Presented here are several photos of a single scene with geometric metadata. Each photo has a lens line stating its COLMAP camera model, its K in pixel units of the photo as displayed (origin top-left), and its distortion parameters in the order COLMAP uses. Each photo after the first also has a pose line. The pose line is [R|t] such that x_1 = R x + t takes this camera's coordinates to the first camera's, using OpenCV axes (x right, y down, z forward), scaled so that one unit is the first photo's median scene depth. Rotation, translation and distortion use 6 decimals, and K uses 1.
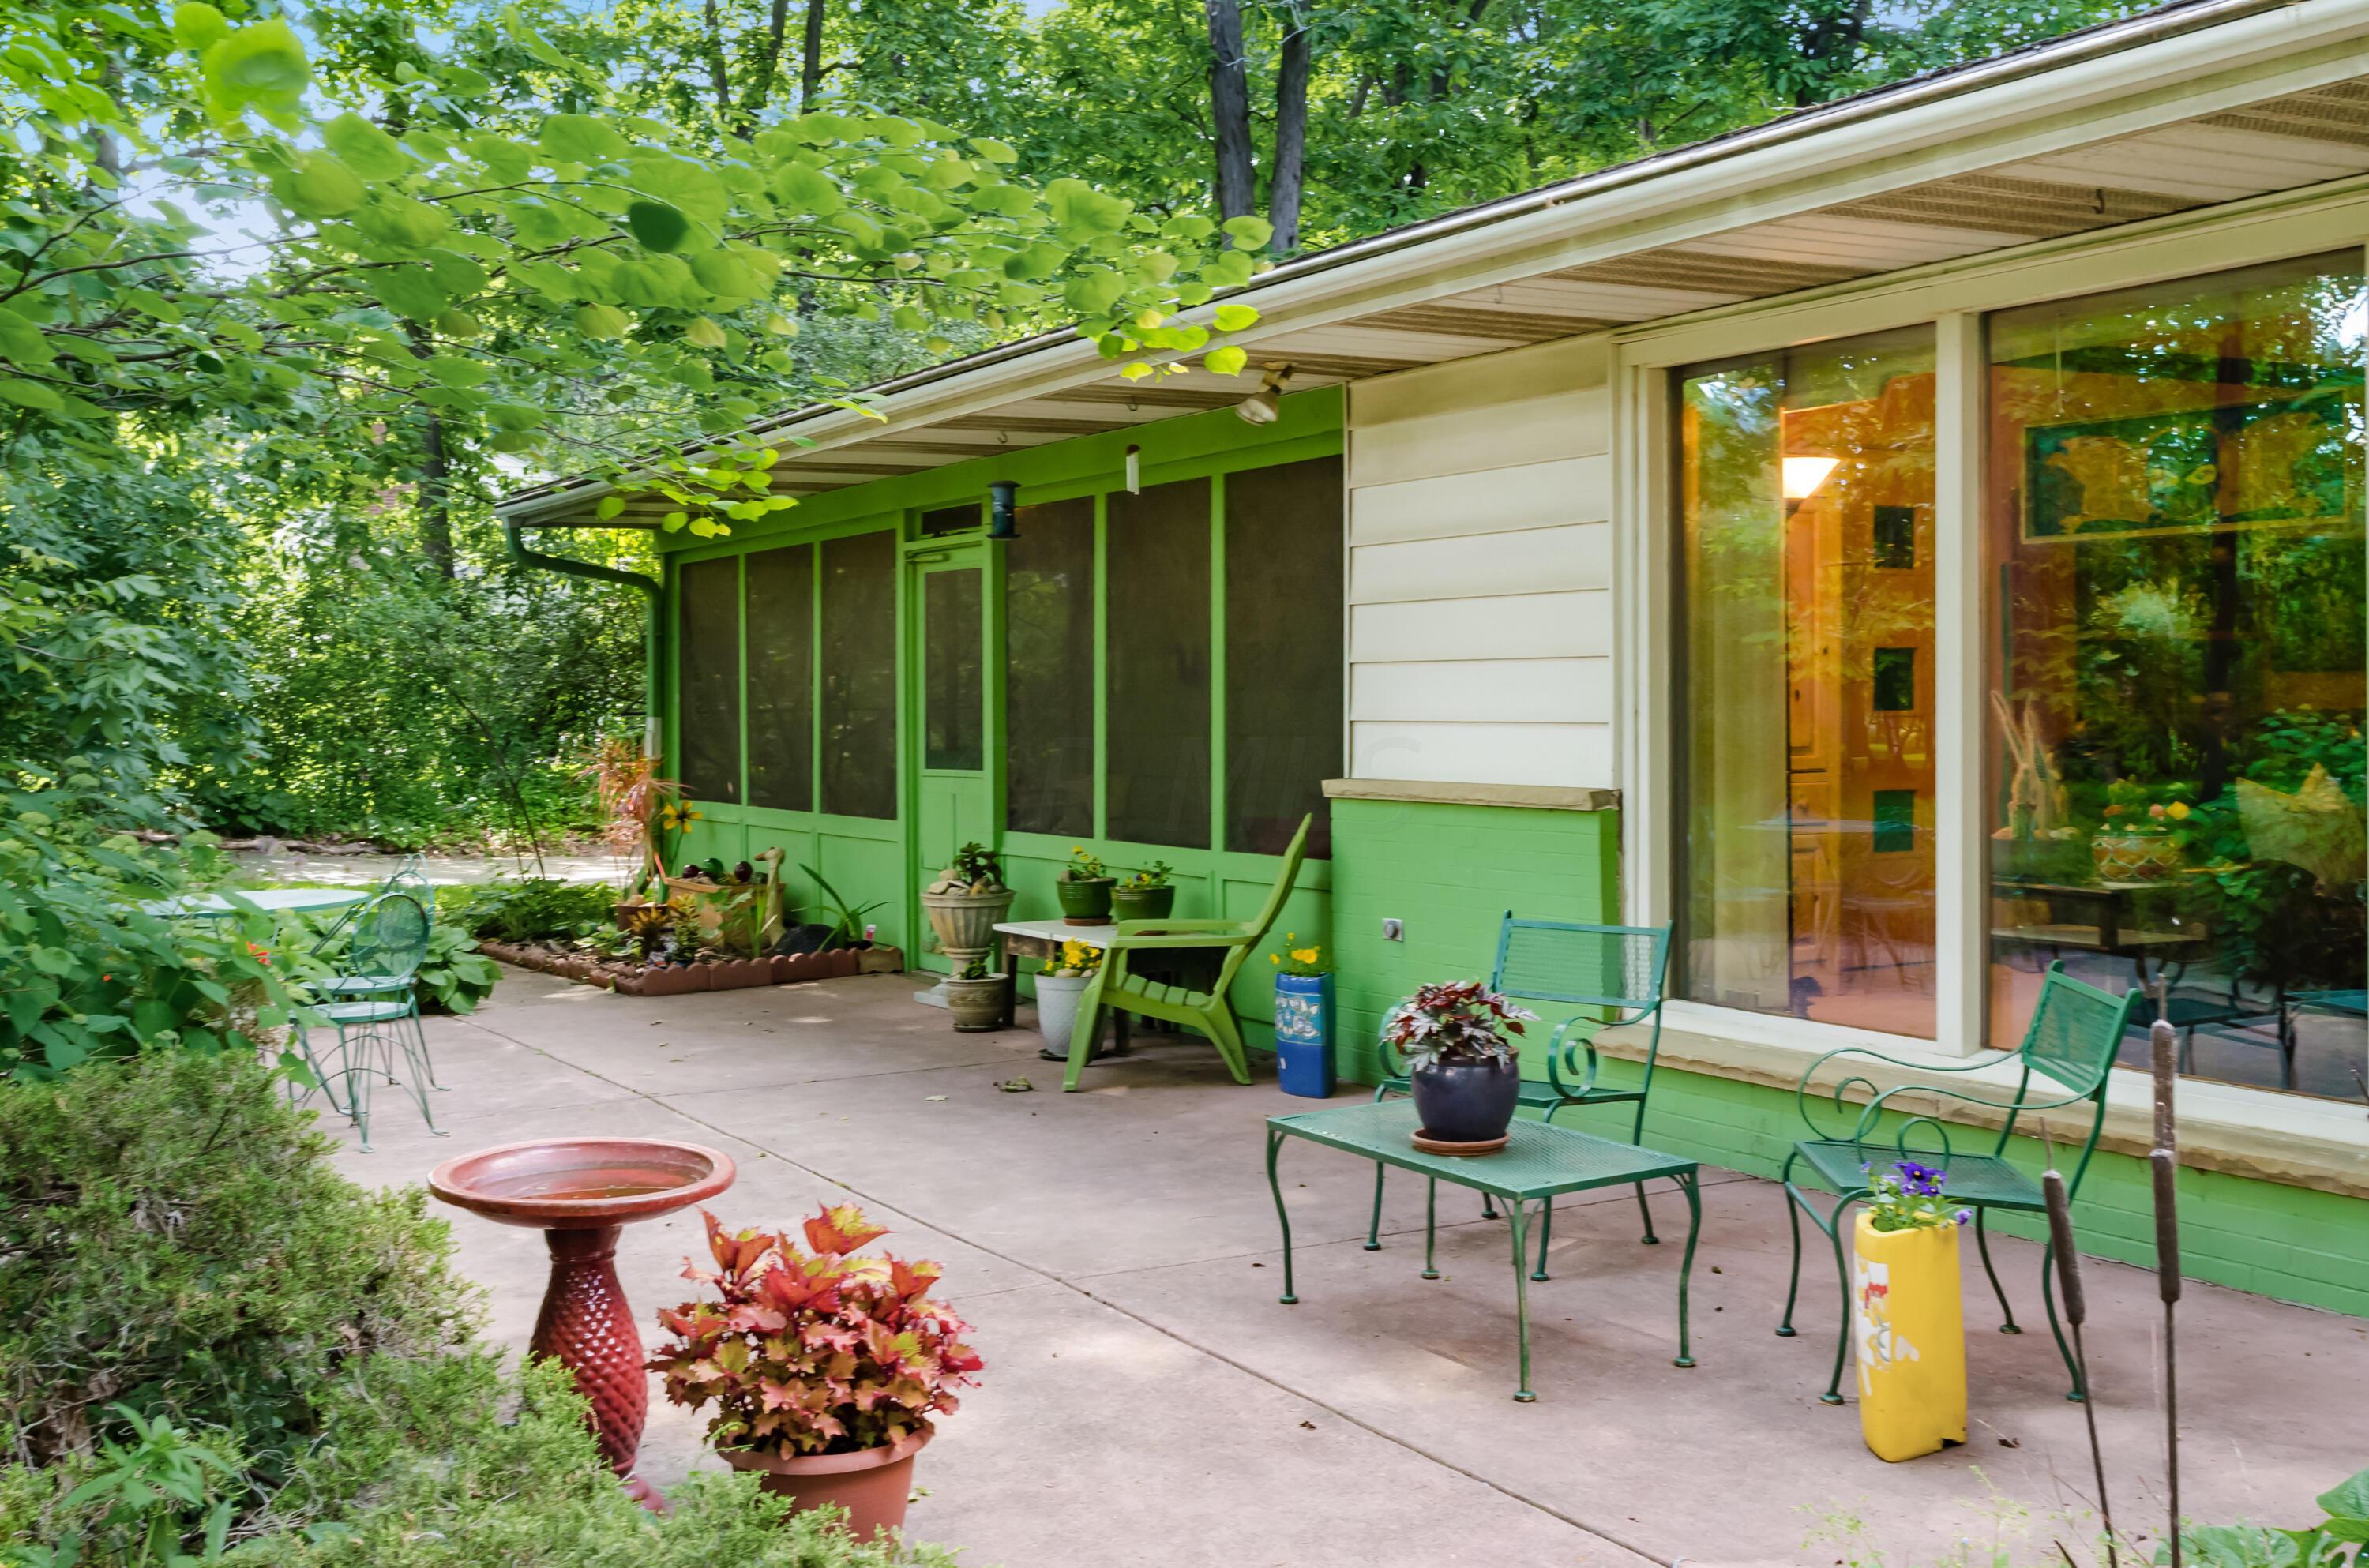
lens RADIAL K [[2493.4, 0, 1184.4], [0, 2493.4, 800.5], [0, 0, 1]] dist [-0.026085, 0.000000]
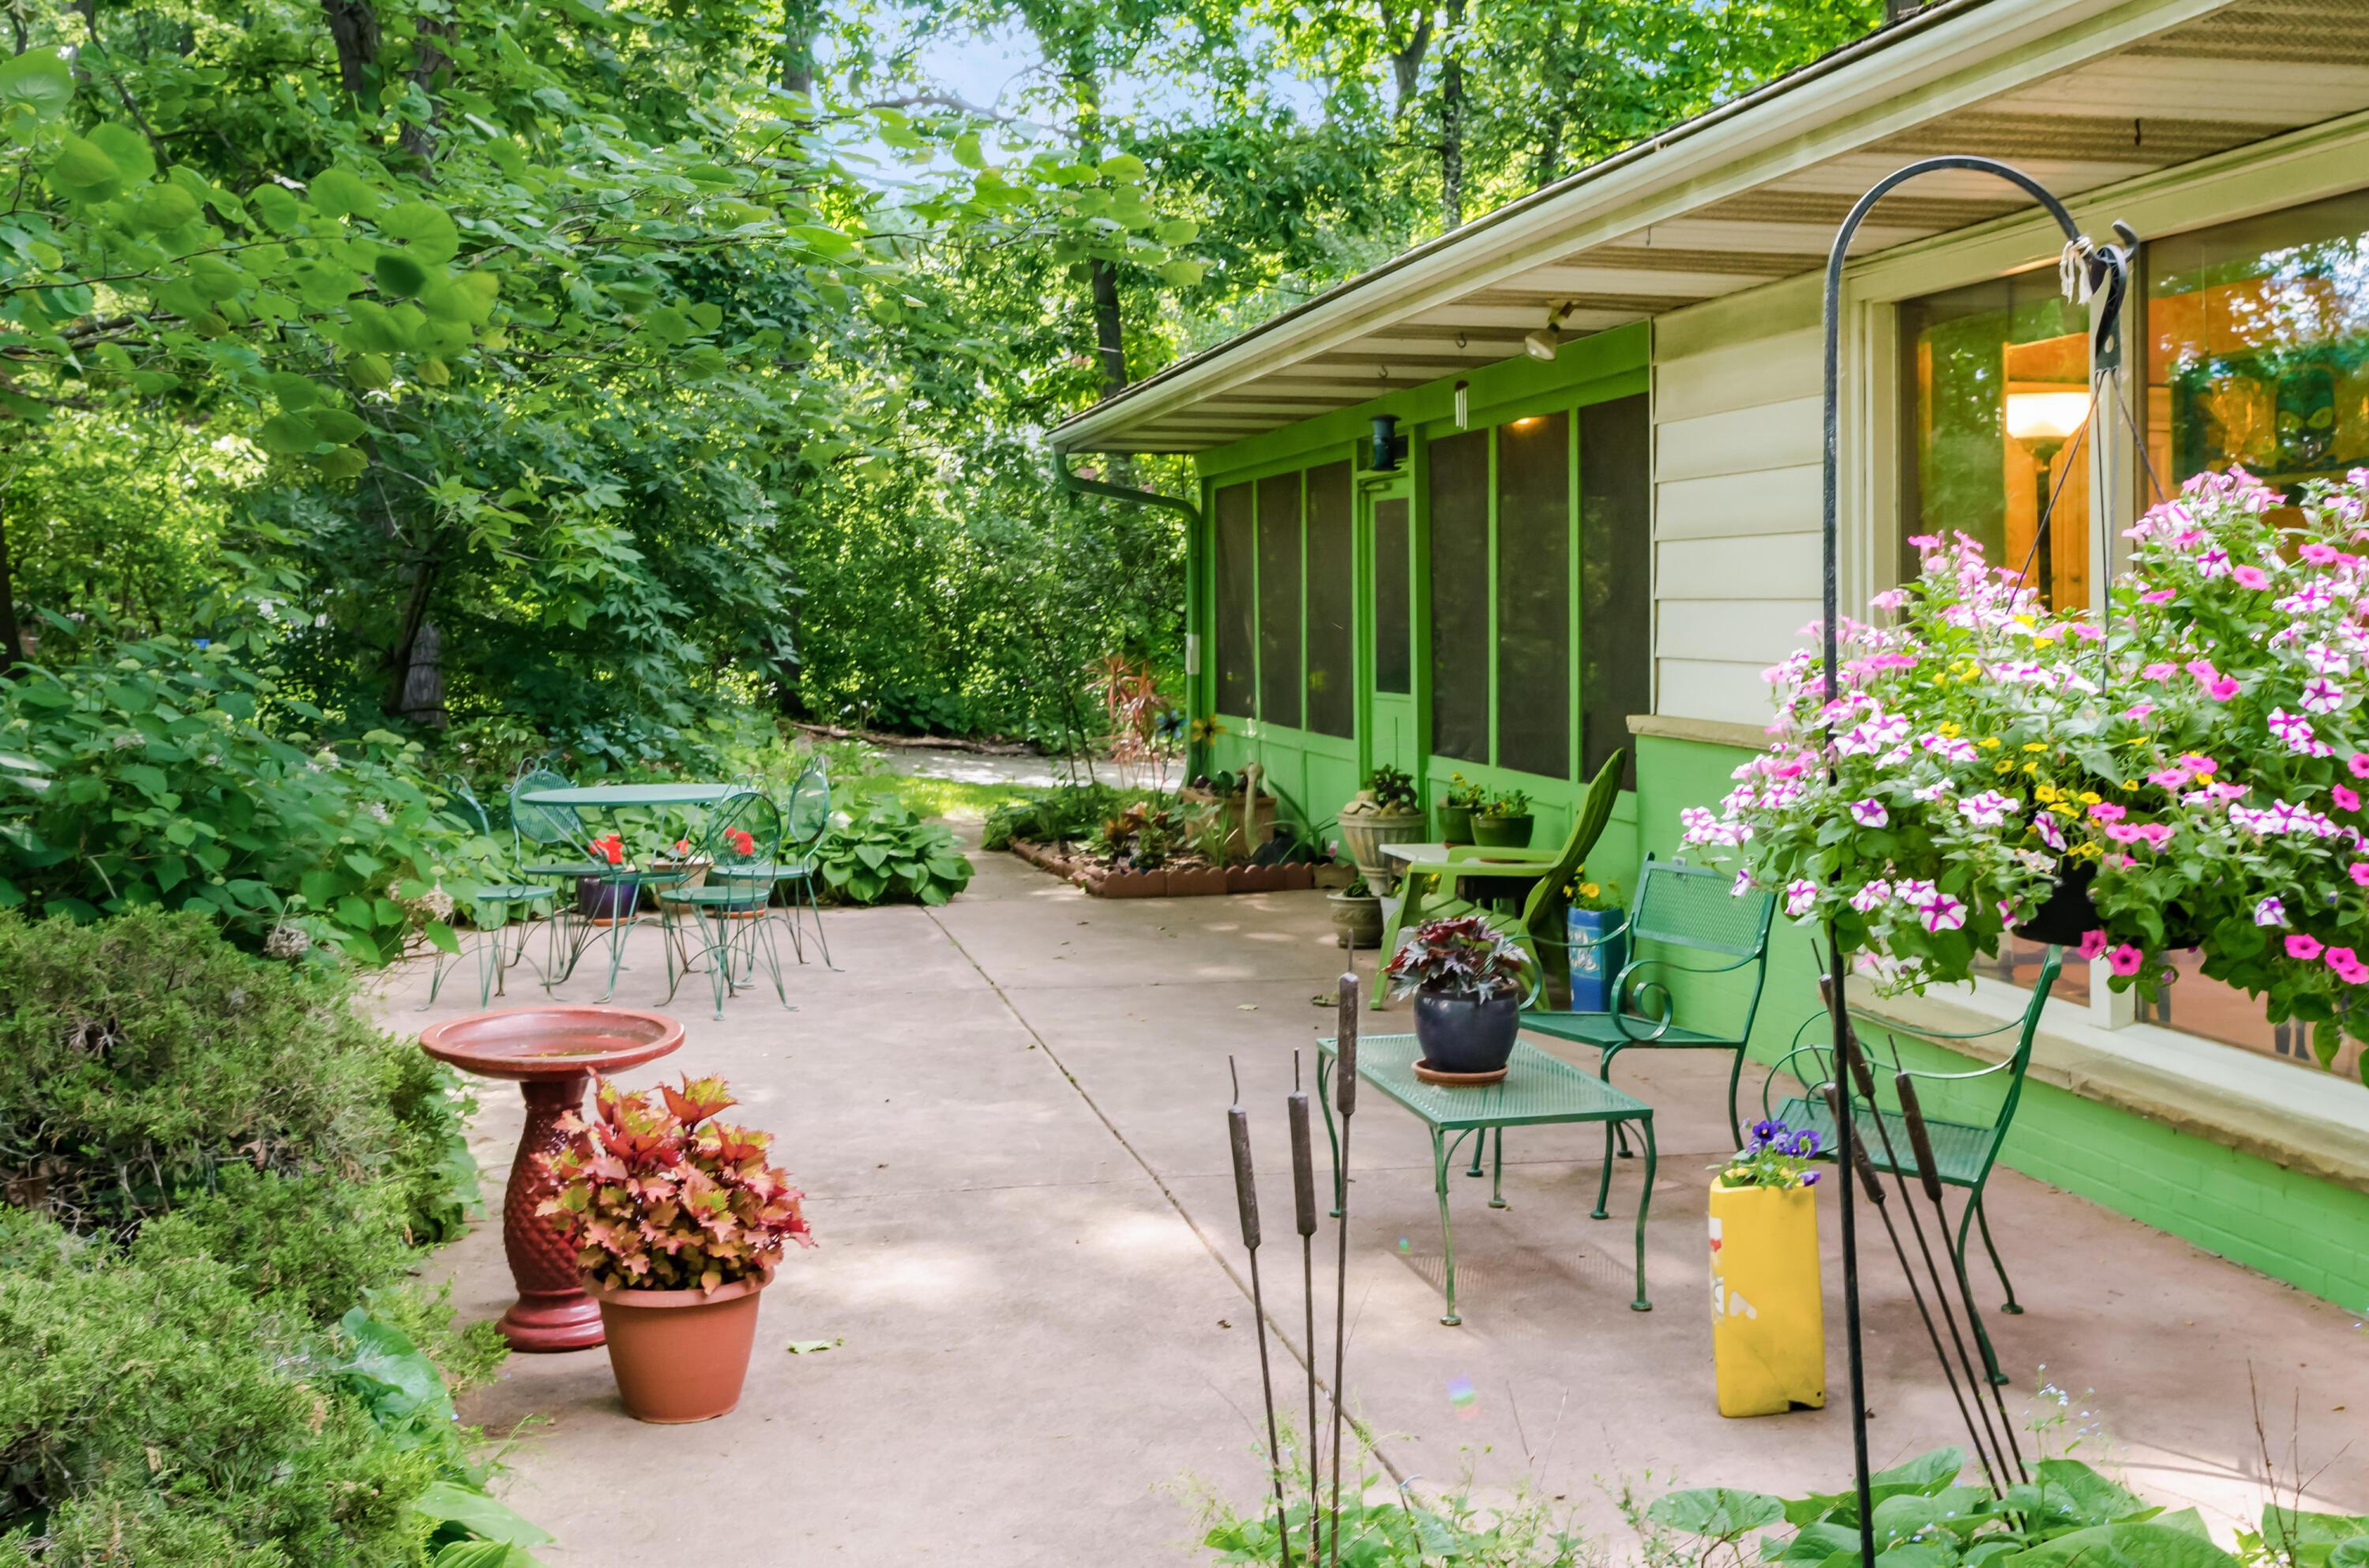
lens RADIAL K [[2493.4, 0, 1177.4], [0, 2493.4, 768.6], [0, 0, 1]] dist [-0.026085, 0.000000]
pose [[0.953445, 0.037805, -0.299189, 0.177326], [-0.031663, 0.999177, 0.025354, -0.006383], [0.299902, -0.014700, 0.953857, -0.008681]]
